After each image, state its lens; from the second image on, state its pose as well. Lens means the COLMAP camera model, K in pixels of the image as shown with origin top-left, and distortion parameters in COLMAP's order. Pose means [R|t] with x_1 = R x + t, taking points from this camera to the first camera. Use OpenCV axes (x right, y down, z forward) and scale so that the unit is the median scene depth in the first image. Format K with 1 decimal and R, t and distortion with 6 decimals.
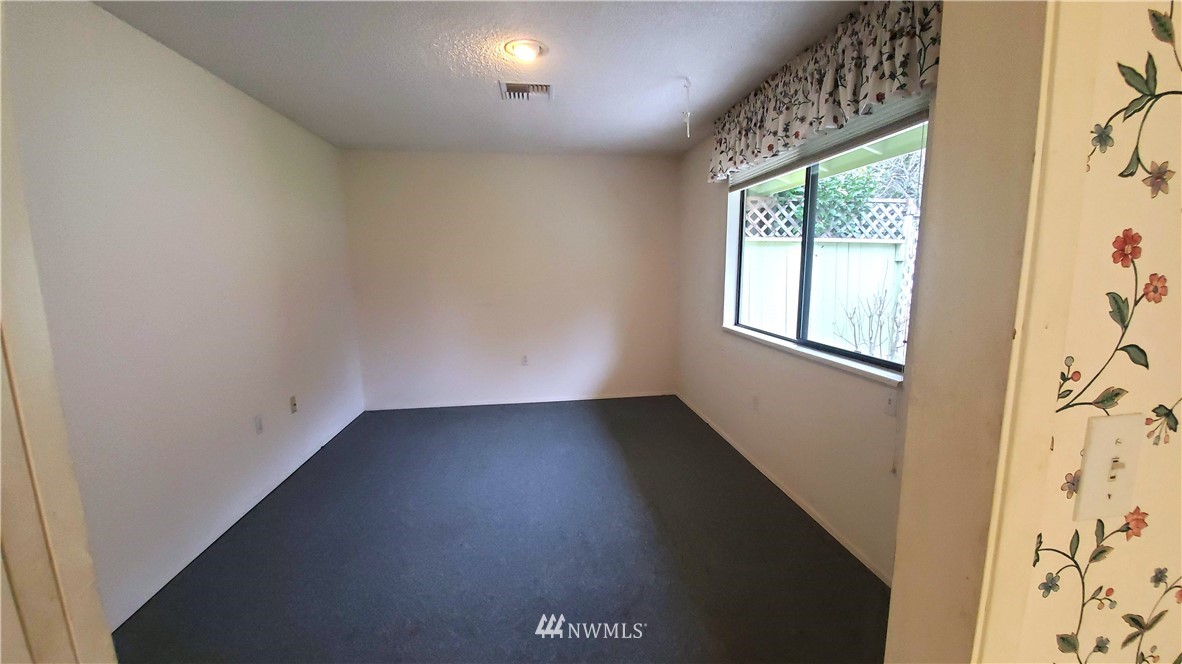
lens RADIAL K [[464.2, 0, 593.2], [0, 464.2, 331.3], [0, 0, 1]] dist [0.003560, -0.010284]
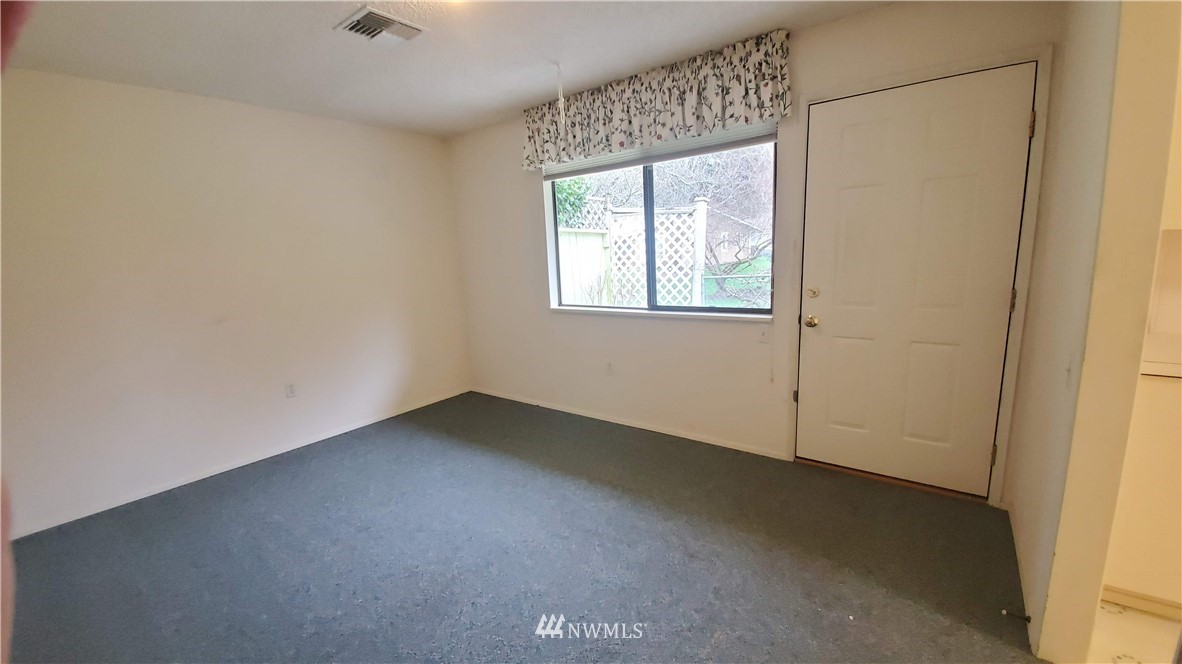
lens RADIAL K [[464.2, 0, 592.7], [0, 464.2, 336.3], [0, 0, 1]] dist [0.003560, -0.010284]
pose [[0.707461, -0.151473, 0.690330, -0.499604], [0.138920, 0.987511, 0.074314, -0.016854], [-0.692965, 0.043326, 0.719668, 0.216933]]
